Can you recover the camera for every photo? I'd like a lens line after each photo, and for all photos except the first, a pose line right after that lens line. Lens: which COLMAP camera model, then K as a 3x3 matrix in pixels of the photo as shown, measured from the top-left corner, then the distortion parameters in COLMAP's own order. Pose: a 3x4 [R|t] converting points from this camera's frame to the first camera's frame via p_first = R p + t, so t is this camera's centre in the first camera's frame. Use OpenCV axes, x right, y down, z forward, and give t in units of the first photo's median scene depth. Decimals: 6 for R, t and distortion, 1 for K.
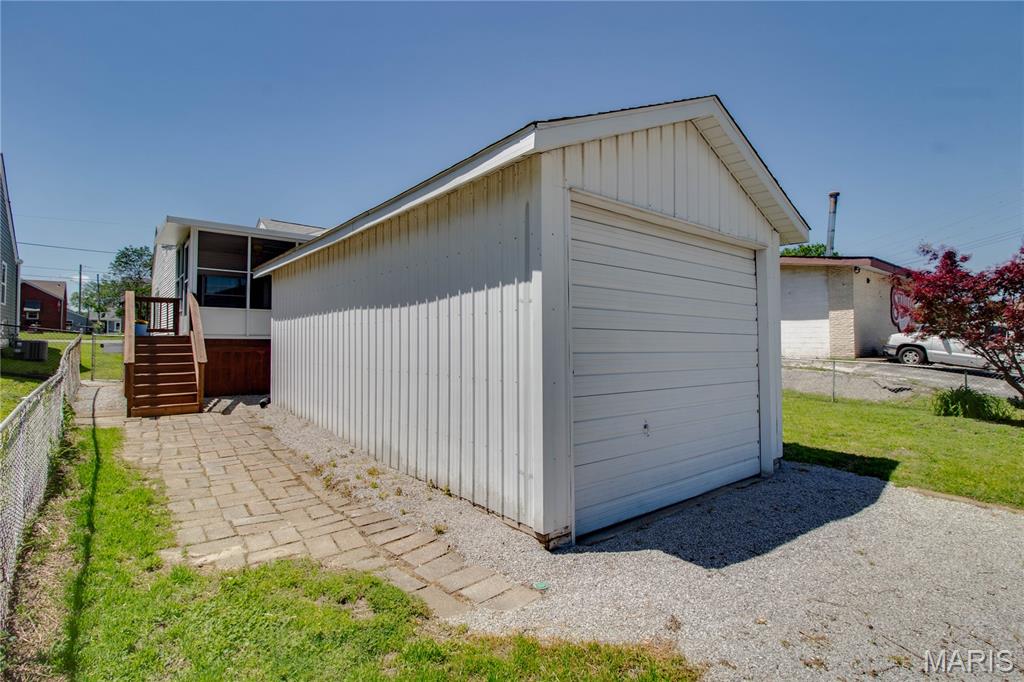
lens RADIAL K [[499.5, 0, 510.8], [0, 499.5, 323.4], [0, 0, 1]] dist [-0.004167, -0.000458]
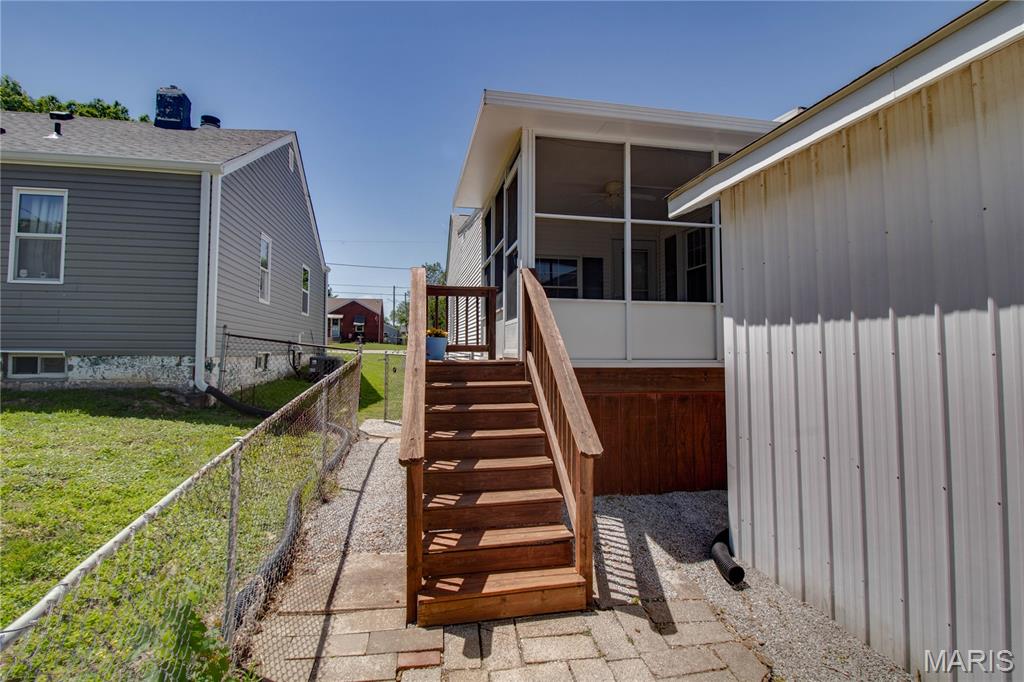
lens RADIAL K [[499.5, 0, 510.8], [0, 499.5, 323.4], [0, 0, 1]] dist [-0.004167, -0.000458]
pose [[0.883876, -0.020372, -0.467278, -0.414202], [0.012566, 0.999725, -0.019816, -0.001689], [0.467553, 0.011643, 0.883888, 0.554305]]
